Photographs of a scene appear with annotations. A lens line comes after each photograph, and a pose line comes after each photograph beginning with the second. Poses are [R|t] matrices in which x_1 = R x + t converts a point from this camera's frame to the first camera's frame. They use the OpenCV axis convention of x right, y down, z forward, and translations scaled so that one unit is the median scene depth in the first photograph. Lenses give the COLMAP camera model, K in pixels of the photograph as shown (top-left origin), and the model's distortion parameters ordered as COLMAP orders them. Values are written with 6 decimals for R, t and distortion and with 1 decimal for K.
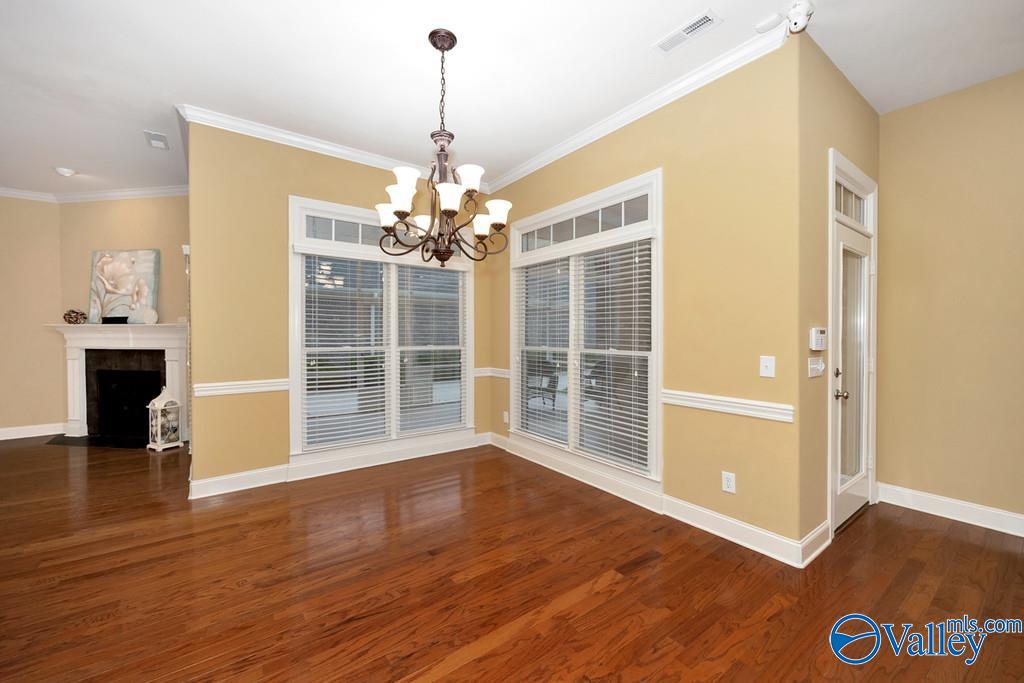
lens RADIAL K [[381.1, 0, 501.9], [0, 381.1, 338.5], [0, 0, 1]] dist [-0.001061, -0.000195]
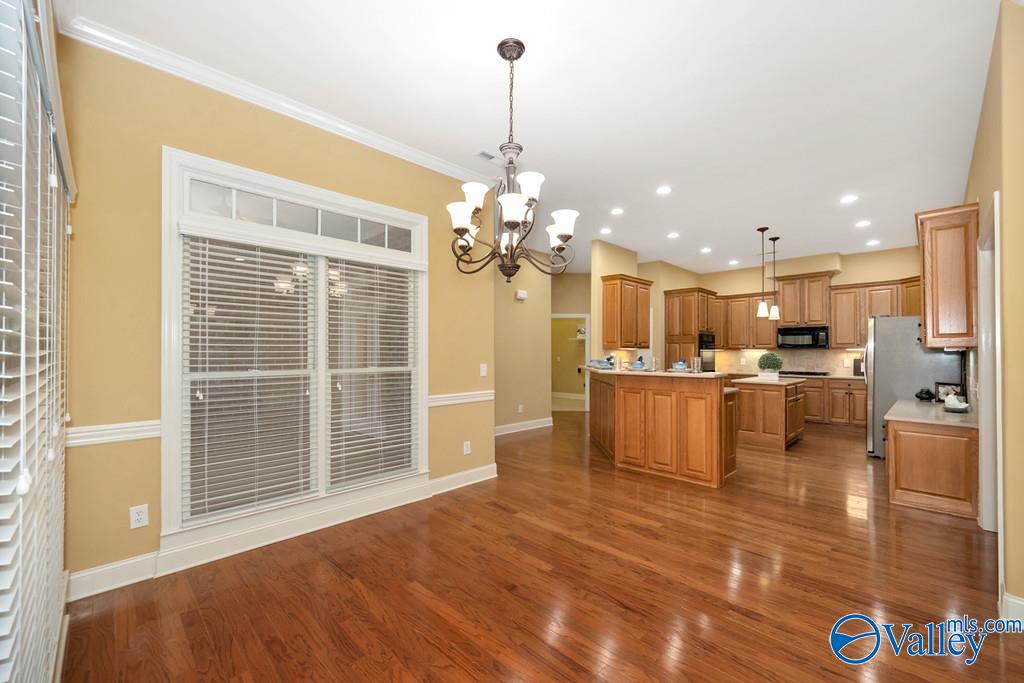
lens RADIAL K [[413.2, 0, 518.6], [0, 413.2, 349.1], [0, 0, 1]] dist [0.000090, -0.000107]
pose [[-0.146814, 0.004796, 0.989153, -0.612960], [0.011828, 0.999925, -0.003092, -0.007626], [-0.989093, 0.011245, -0.146860, 0.583992]]
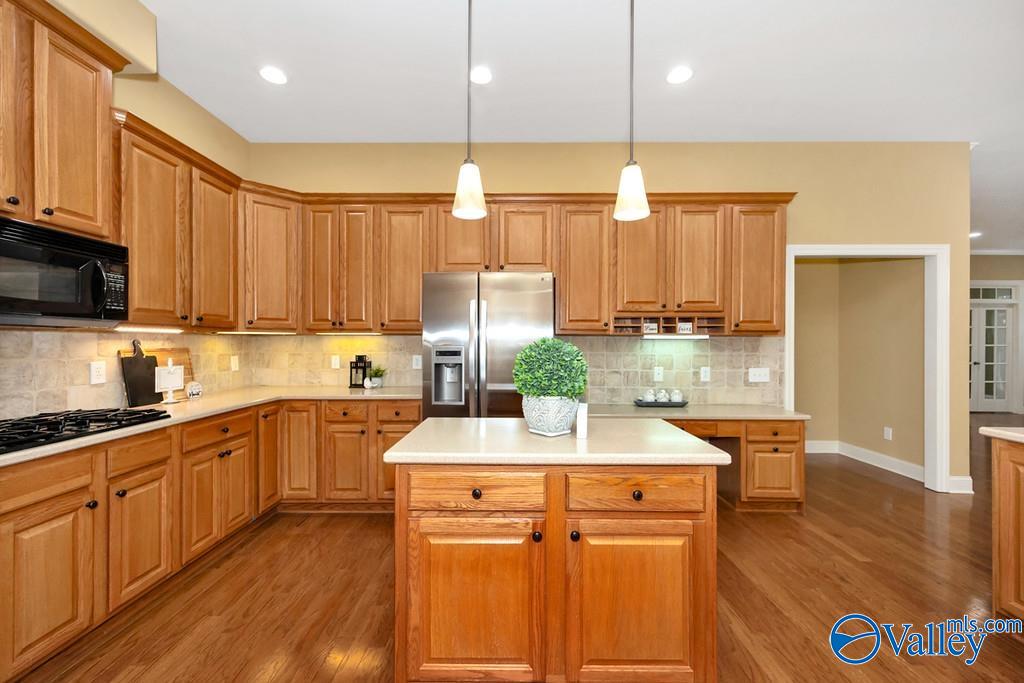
lens RADIAL K [[398.4, 0, 511.7], [0, 398.4, 349.1], [0, 0, 1]] dist [-0.001783, -0.000346]
pose [[-0.613991, 0.007427, -0.789278, 0.952093], [-0.016279, 0.999624, 0.022070, 0.011921], [0.789145, 0.026399, -0.613639, -0.255698]]
